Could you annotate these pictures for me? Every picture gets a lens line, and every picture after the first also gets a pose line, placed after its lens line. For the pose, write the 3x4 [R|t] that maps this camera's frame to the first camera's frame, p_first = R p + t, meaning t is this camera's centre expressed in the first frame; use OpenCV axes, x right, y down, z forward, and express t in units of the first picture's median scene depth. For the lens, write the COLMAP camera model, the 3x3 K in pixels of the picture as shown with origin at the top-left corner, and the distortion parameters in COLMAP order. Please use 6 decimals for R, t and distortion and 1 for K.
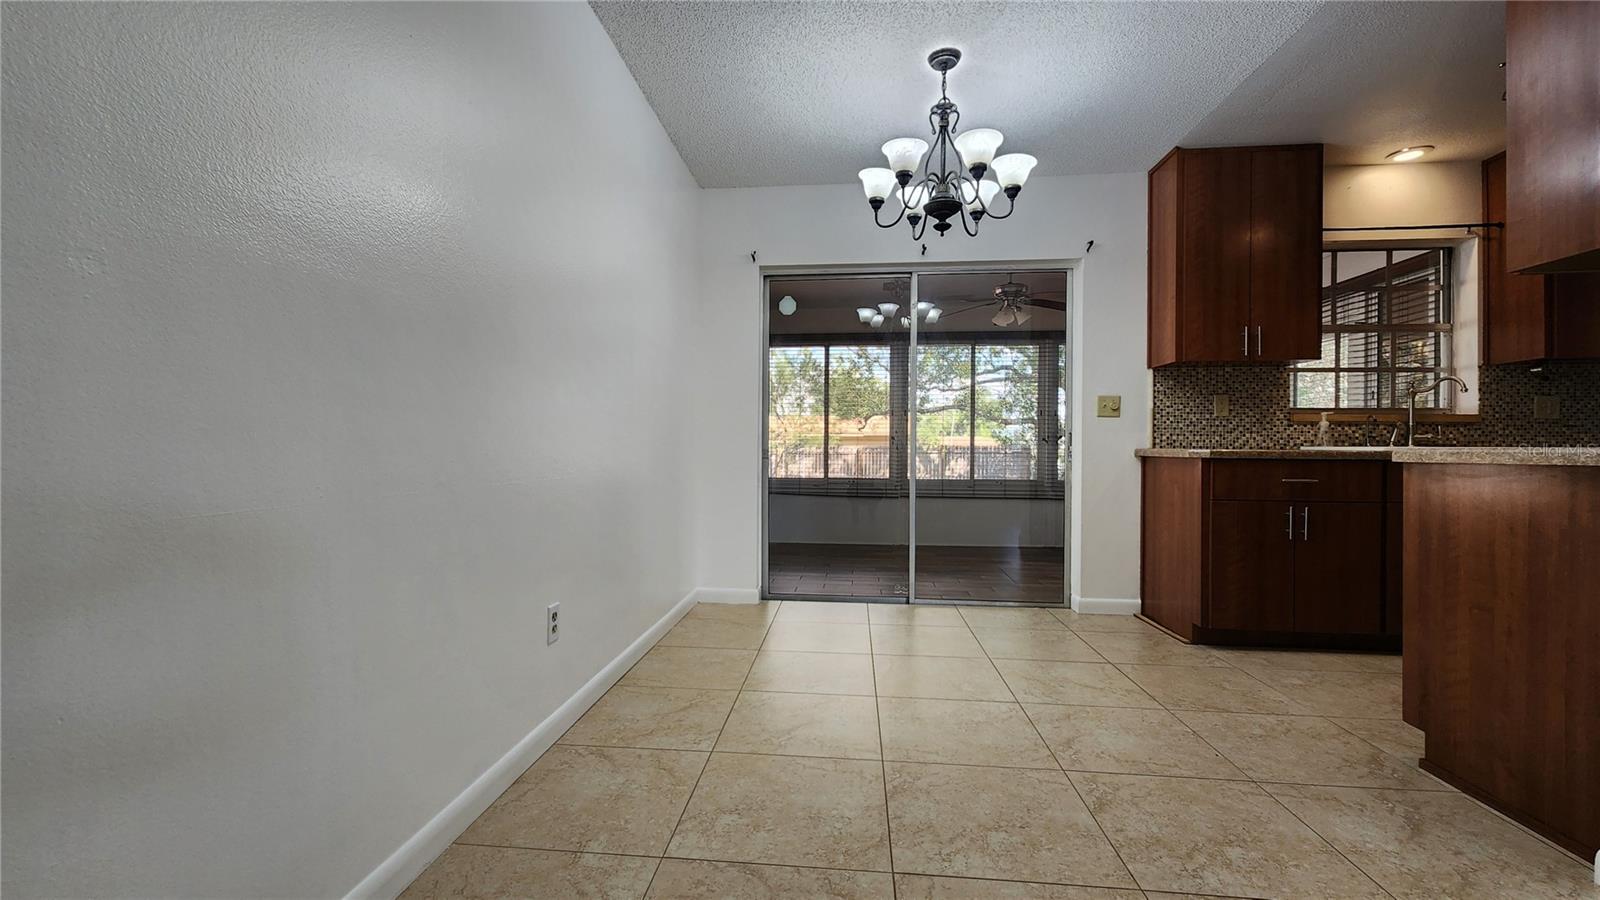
lens RADIAL K [[656.2, 0, 787.6], [0, 656.2, 447.8], [0, 0, 1]] dist [-0.000032, 0.000390]
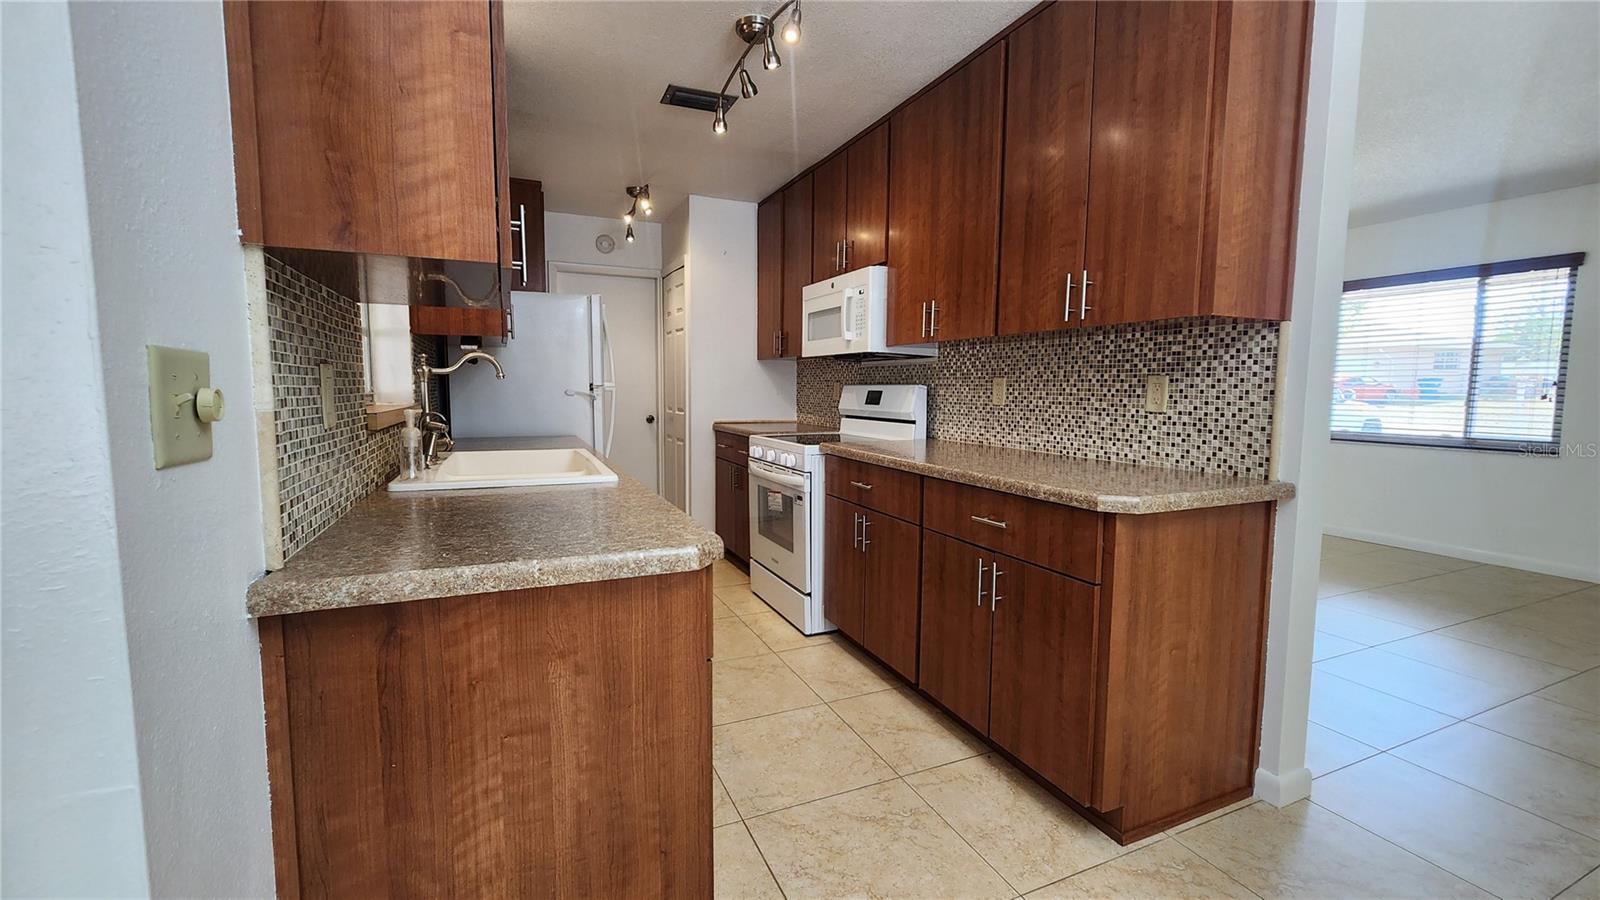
lens RADIAL K [[656.7, 0, 795.7], [0, 656.7, 448.1], [0, 0, 1]] dist [-0.000710, 0.000319]
pose [[-0.492128, -0.088661, 0.865996, 0.243295], [-0.007607, 0.995200, 0.097567, -0.073410], [-0.870490, 0.041428, -0.490440, 0.965329]]
